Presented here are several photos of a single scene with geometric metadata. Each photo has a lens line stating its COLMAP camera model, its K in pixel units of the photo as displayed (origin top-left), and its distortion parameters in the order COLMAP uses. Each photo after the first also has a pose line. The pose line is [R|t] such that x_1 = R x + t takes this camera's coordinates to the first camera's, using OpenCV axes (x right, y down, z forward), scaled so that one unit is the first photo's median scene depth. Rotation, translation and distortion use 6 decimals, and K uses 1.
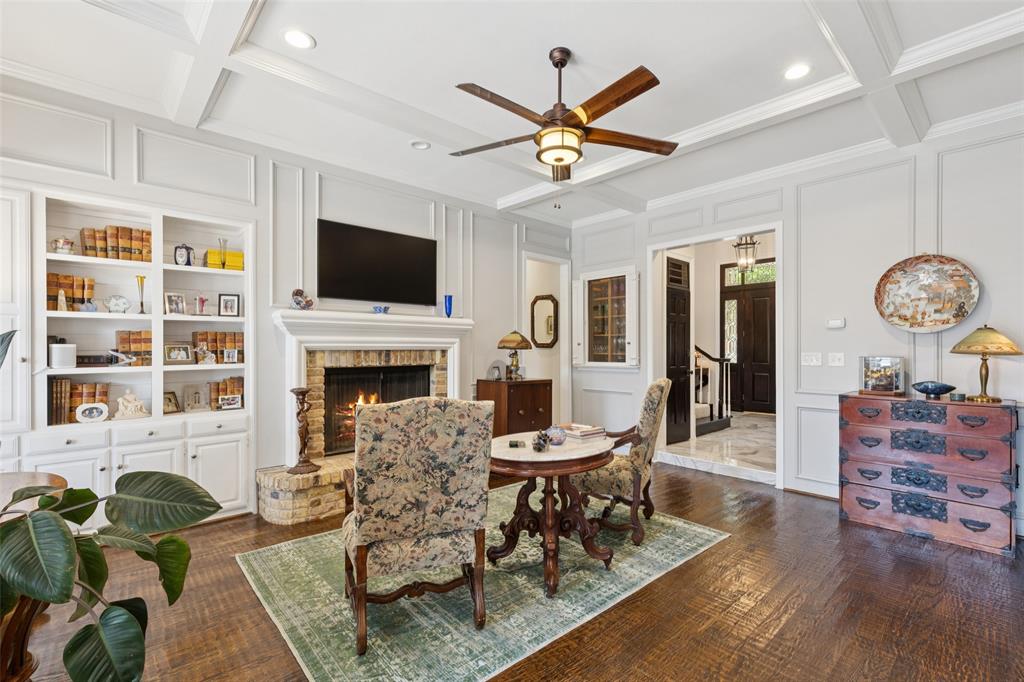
lens RADIAL K [[461.5, 0, 519.4], [0, 461.5, 347.3], [0, 0, 1]] dist [-0.000185, -0.000392]
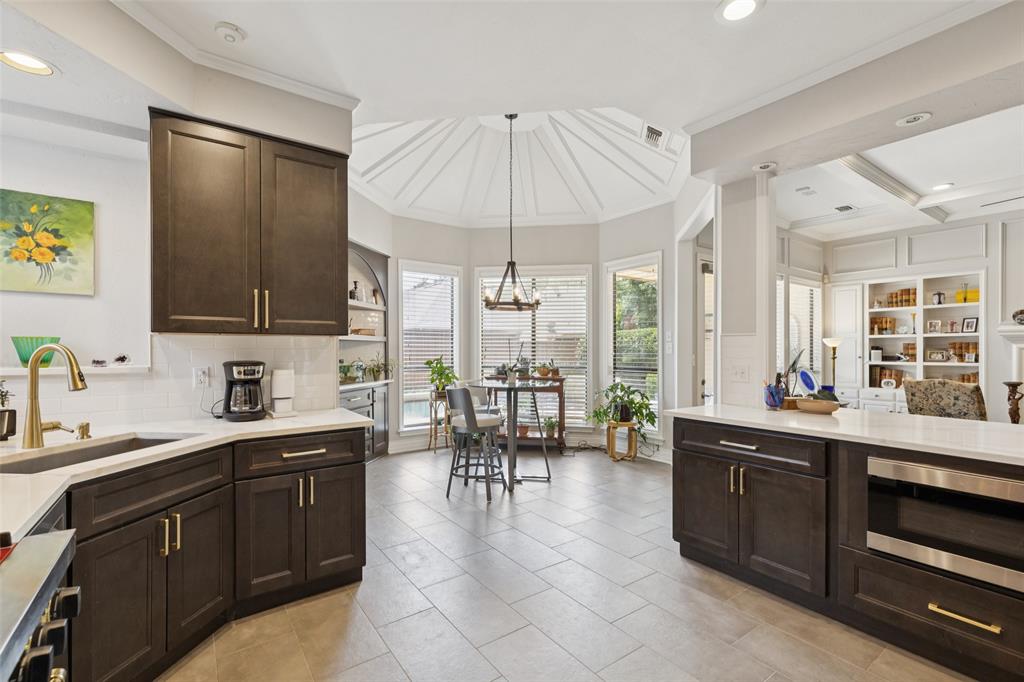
lens RADIAL K [[461.5, 0, 519.4], [0, 461.5, 347.3], [0, 0, 1]] dist [-0.000185, -0.000392]
pose [[-0.116651, -0.000312, -0.993173, 1.242696], [0.002298, 0.999997, -0.000584, -0.021866], [0.993170, -0.002350, -0.116650, -0.371027]]
